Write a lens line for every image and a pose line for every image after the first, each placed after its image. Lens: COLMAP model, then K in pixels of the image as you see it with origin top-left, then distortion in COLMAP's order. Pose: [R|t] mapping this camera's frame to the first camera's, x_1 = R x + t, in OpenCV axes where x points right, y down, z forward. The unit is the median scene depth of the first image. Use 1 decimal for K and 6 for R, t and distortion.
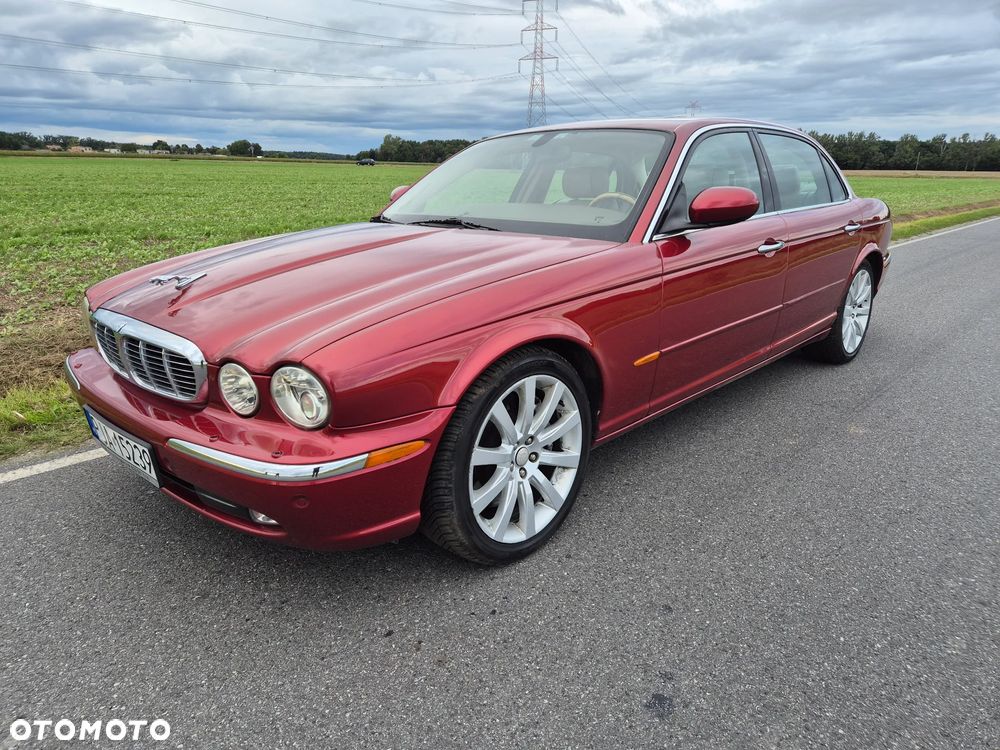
lens RADIAL K [[670.5, 0, 501.9], [0, 670.5, 371.3], [0, 0, 1]] dist [0.074199, -0.065109]
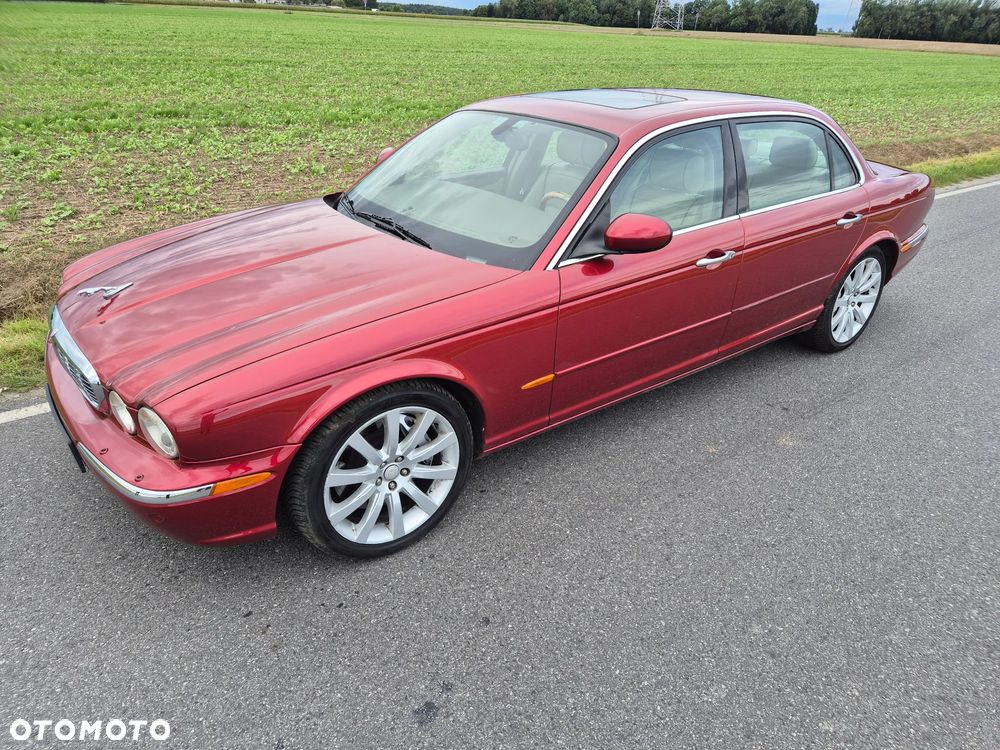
lens RADIAL K [[670.5, 0, 510.0], [0, 670.5, 383.8], [0, 0, 1]] dist [0.074199, -0.065109]
pose [[0.986708, 0.101143, -0.127190, 0.318962], [-0.074850, 0.977597, 0.196727, -0.230001], [0.144238, -0.184592, 0.972173, -0.042695]]
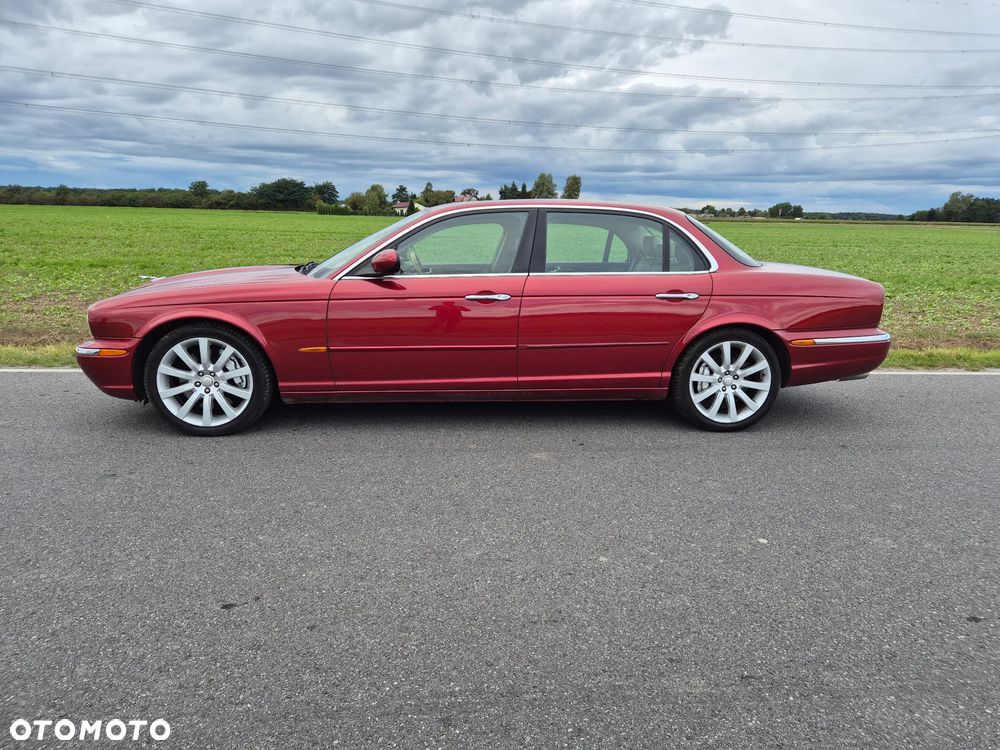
lens RADIAL K [[689.4, 0, 523.1], [0, 689.4, 359.3], [0, 0, 1]] dist [0.064588, -0.043928]
pose [[0.746934, 0.134453, -0.651161, 1.751891], [-0.202518, 0.978813, -0.030198, -0.048770], [0.633305, 0.154428, 0.758338, 0.058394]]
